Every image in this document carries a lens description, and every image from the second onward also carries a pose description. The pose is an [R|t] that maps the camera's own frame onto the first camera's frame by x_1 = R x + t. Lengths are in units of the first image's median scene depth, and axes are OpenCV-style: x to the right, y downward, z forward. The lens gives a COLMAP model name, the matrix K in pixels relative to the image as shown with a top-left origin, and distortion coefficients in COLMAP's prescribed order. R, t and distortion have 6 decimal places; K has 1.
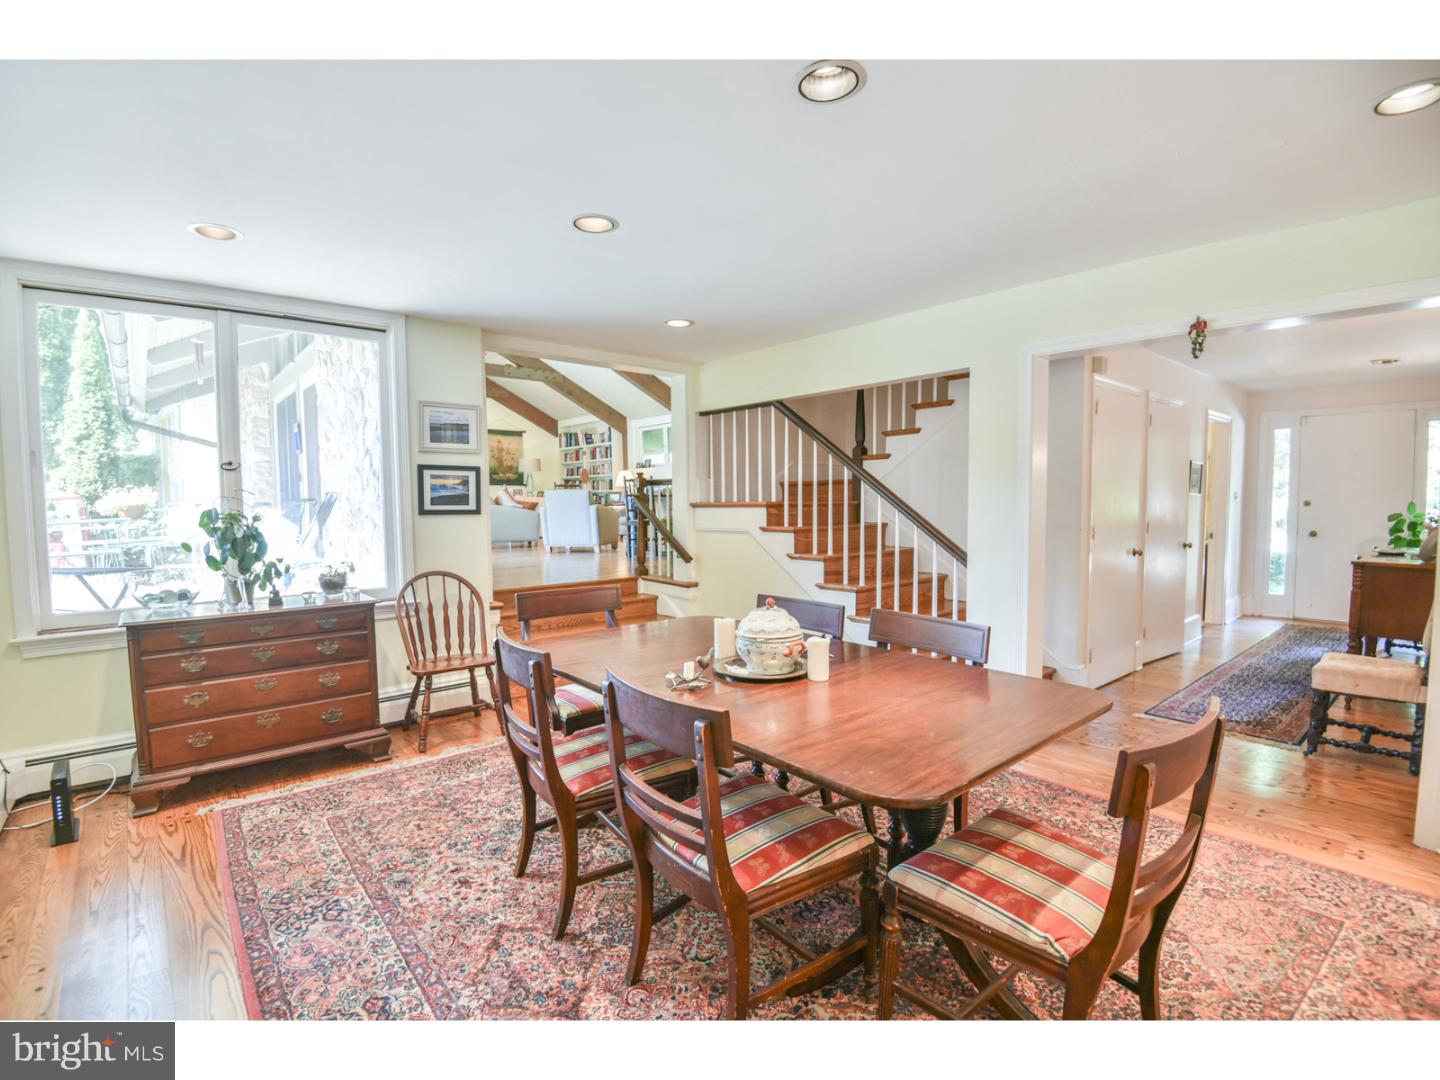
lens RADIAL K [[669.8, 0, 721.9], [0, 669.8, 551.3], [0, 0, 1]] dist [-0.049047, -0.004517]
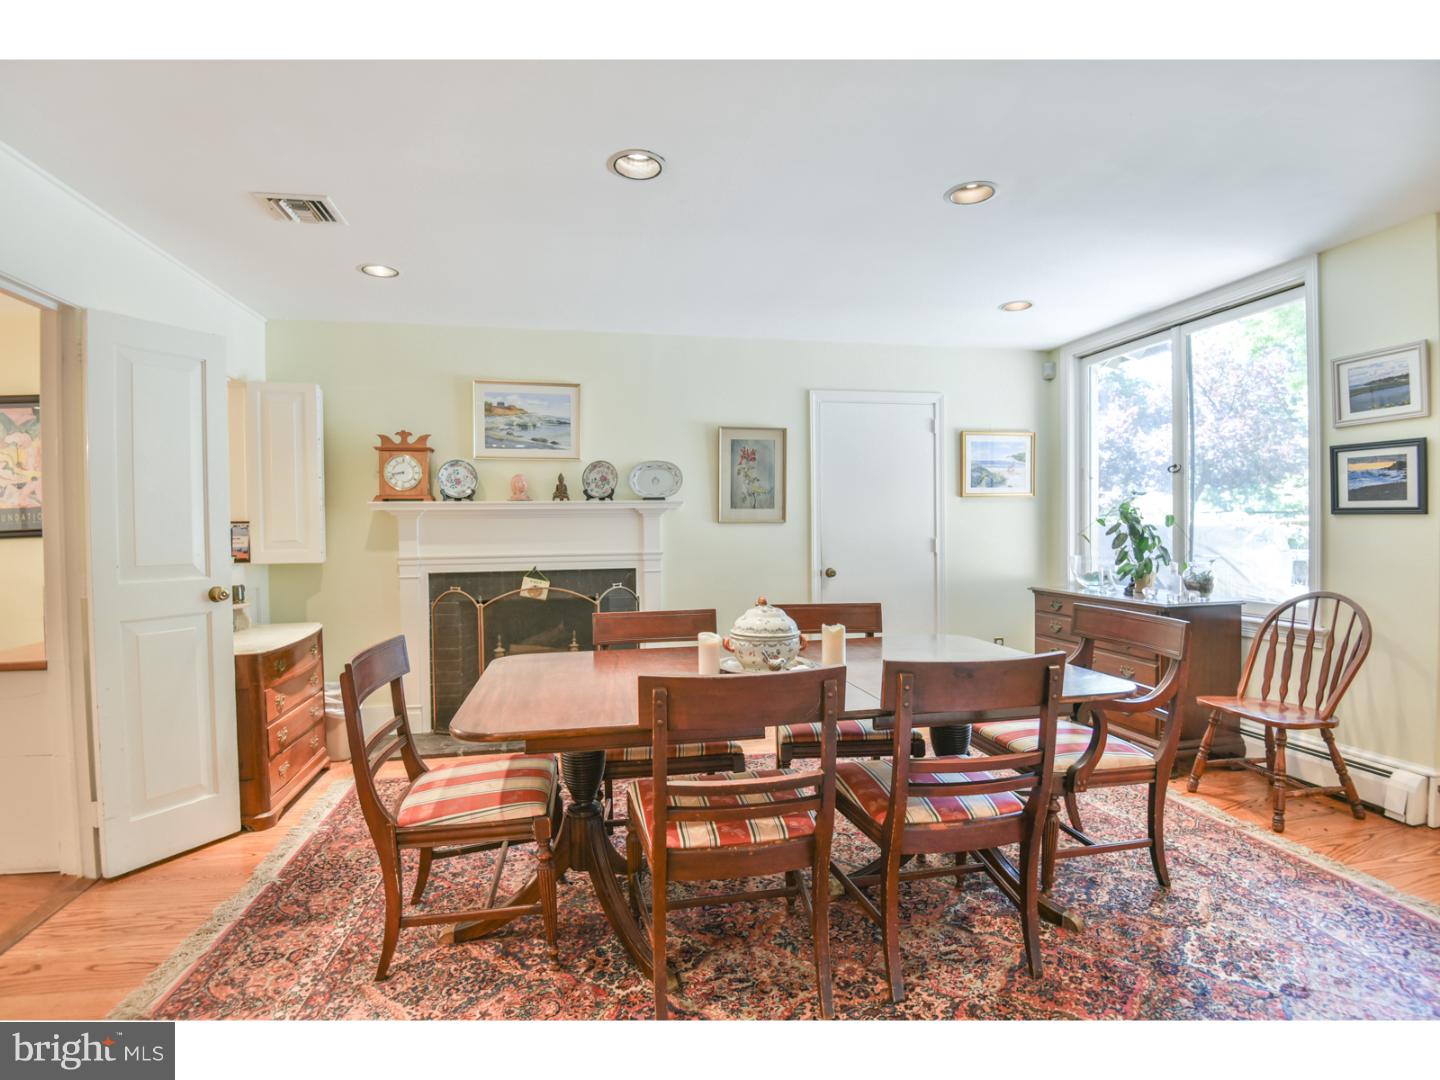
lens RADIAL K [[715.4, 0, 719.9], [0, 715.4, 528.3], [0, 0, 1]] dist [-0.004462, -0.000616]
pose [[-0.489530, 0.017606, -0.871809, 0.561948], [-0.051927, 0.997433, 0.049300, -0.042886], [0.870439, 0.069404, -0.487359, 0.787566]]
